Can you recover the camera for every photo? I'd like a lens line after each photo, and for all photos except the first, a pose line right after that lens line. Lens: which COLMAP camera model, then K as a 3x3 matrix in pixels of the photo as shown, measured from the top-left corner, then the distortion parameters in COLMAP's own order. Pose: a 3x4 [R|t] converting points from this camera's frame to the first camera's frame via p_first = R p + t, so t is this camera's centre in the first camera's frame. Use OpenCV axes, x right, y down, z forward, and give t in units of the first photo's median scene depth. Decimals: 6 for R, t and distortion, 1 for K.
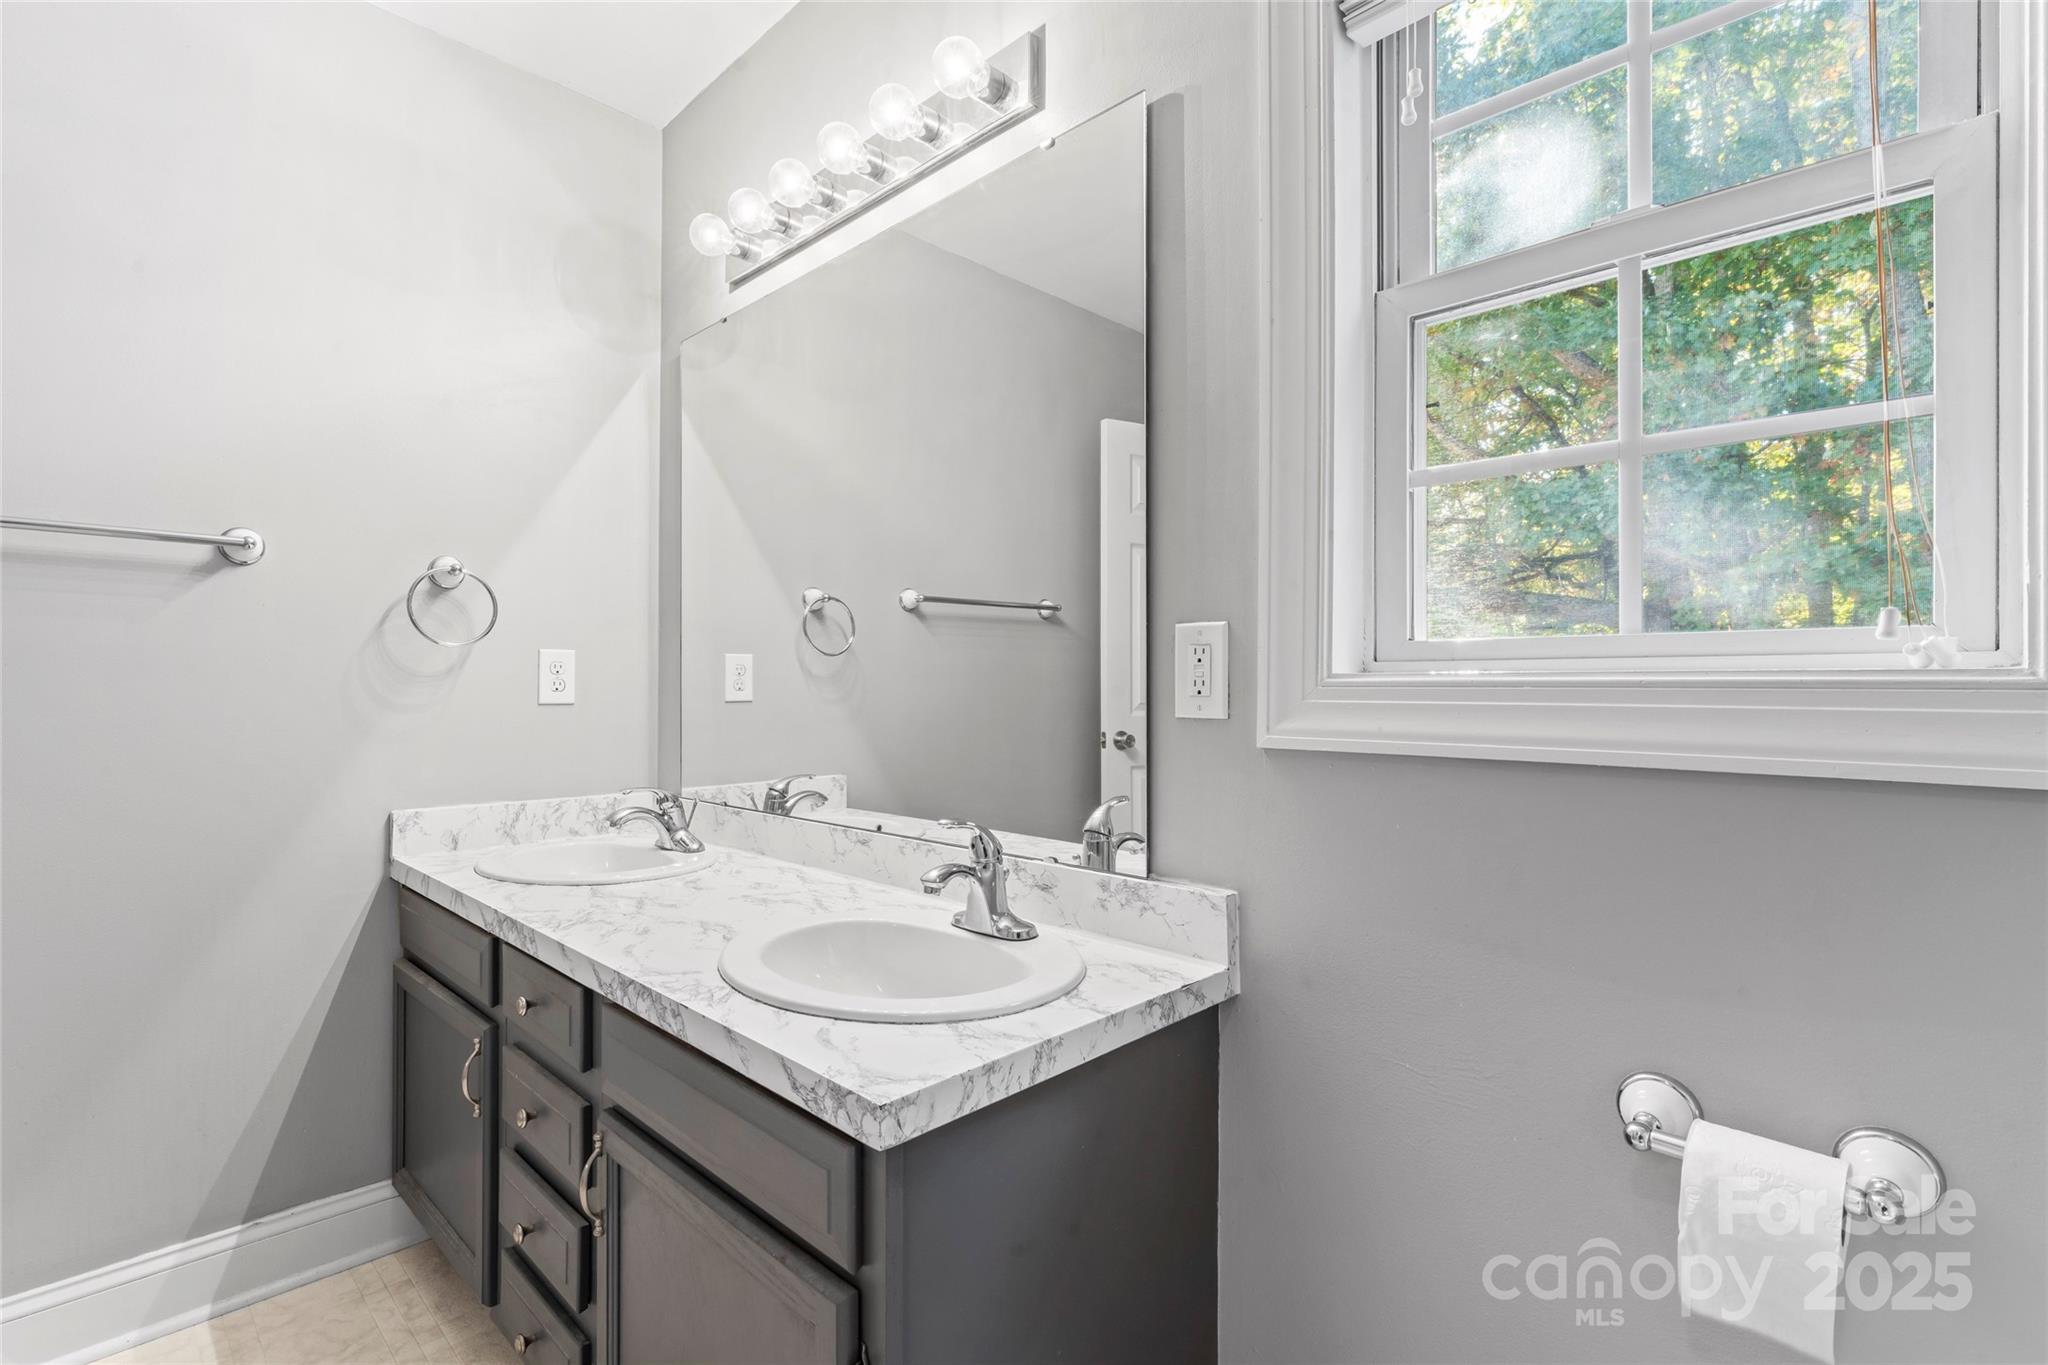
lens RADIAL K [[962.9, 0, 1018.9], [0, 962.9, 675.2], [0, 0, 1]] dist [0.001590, 0.000072]
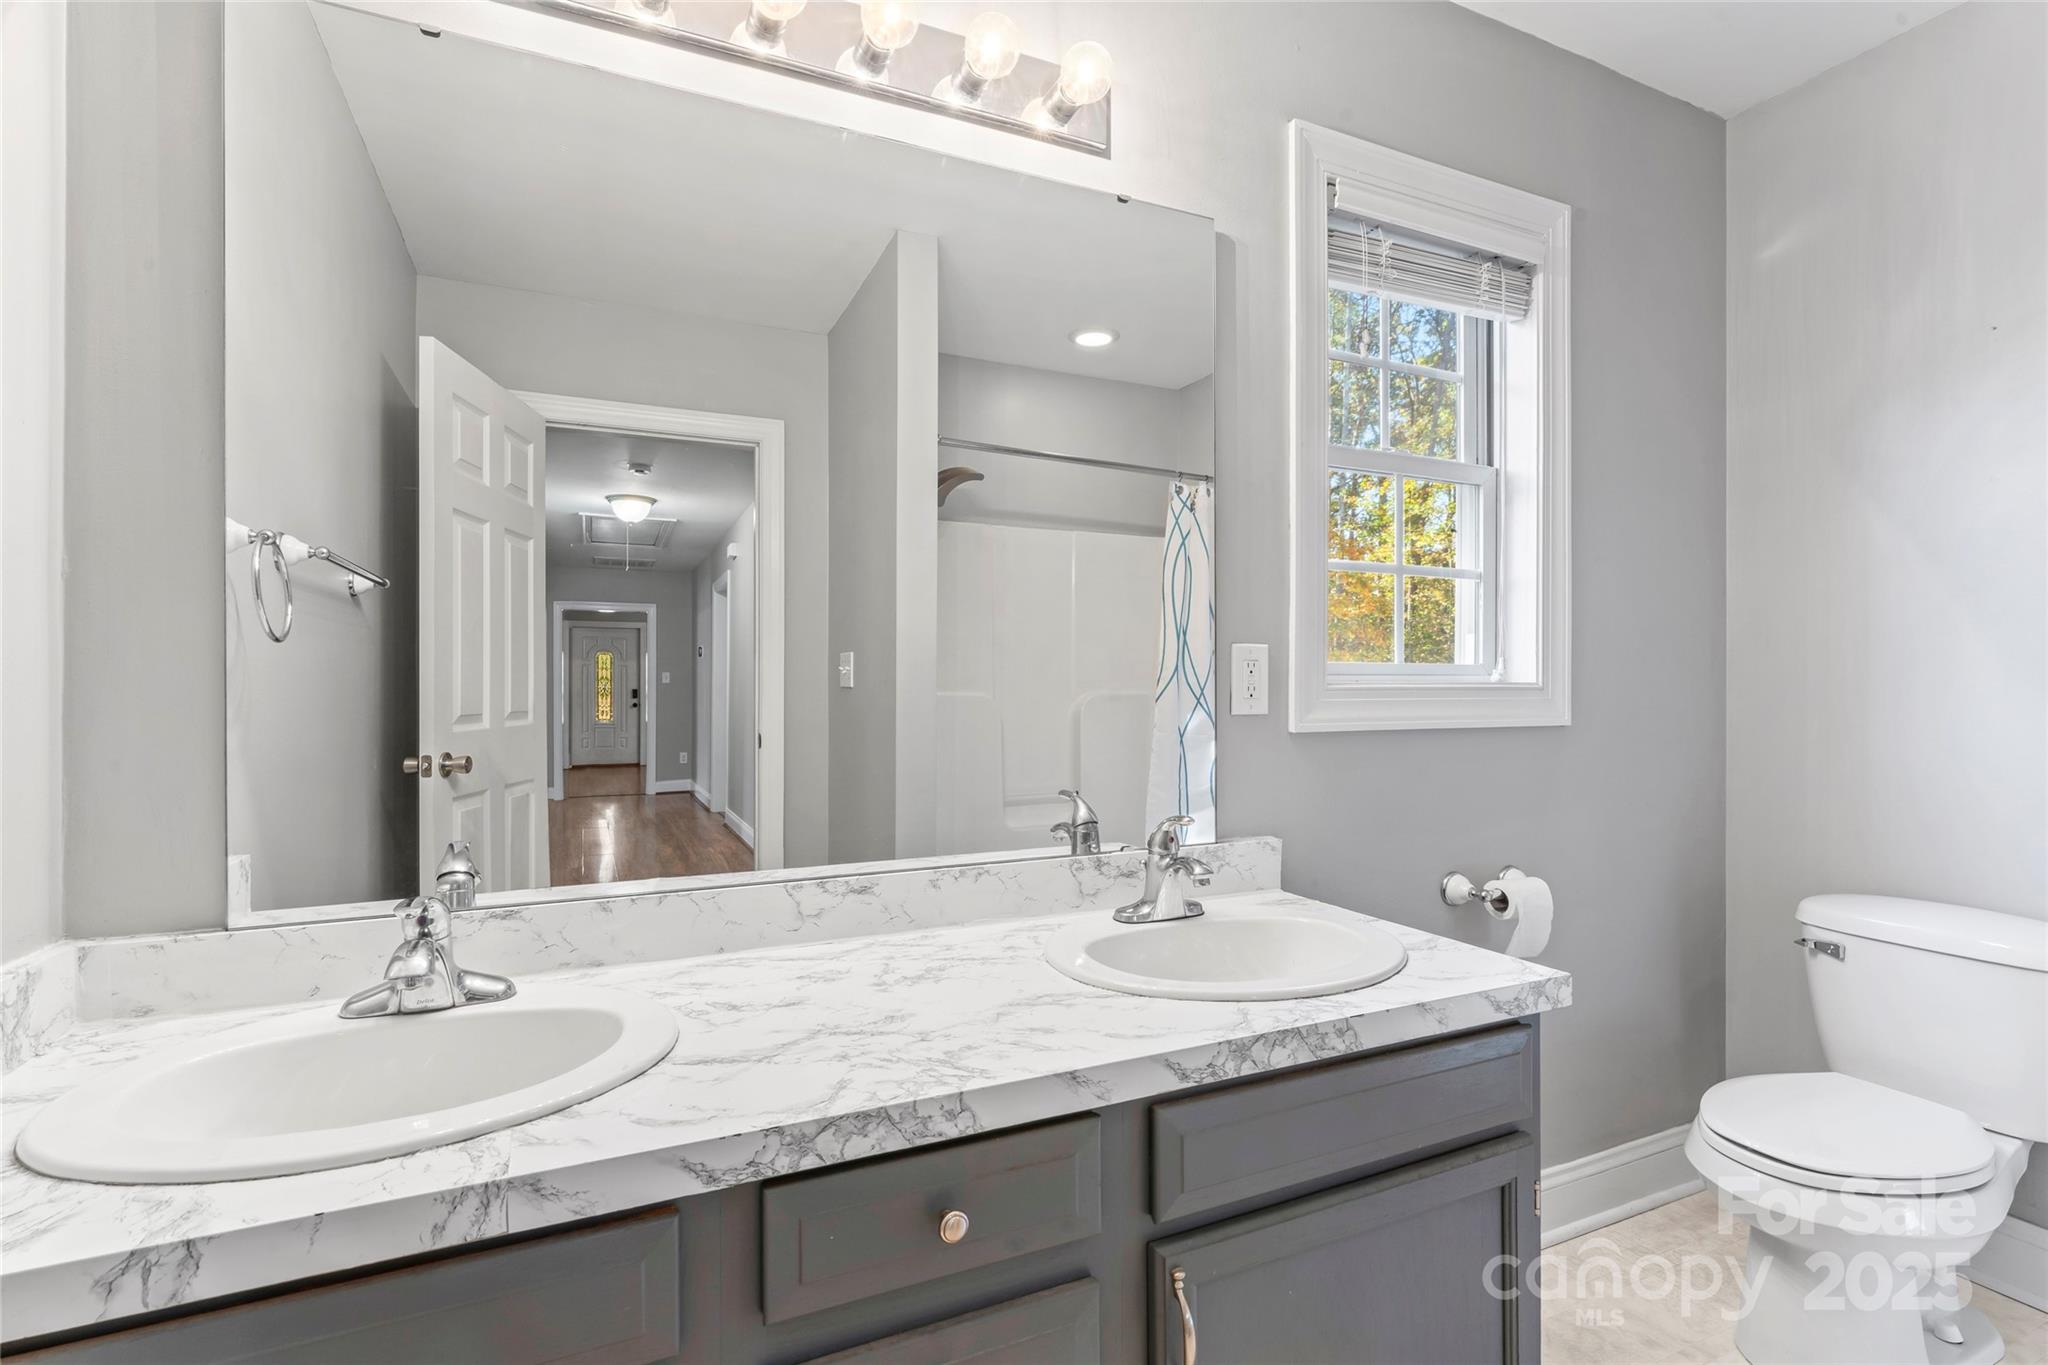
lens RADIAL K [[946.7, 0, 1024.0], [0, 946.7, 682.5], [0, 0, 1]] dist [0.000294, -0.000054]
pose [[0.346016, 0.005287, 0.938214, -1.173517], [-0.005983, 0.999976, -0.003429, 0.005859], [-0.938210, -0.004427, 0.346039, 0.838827]]
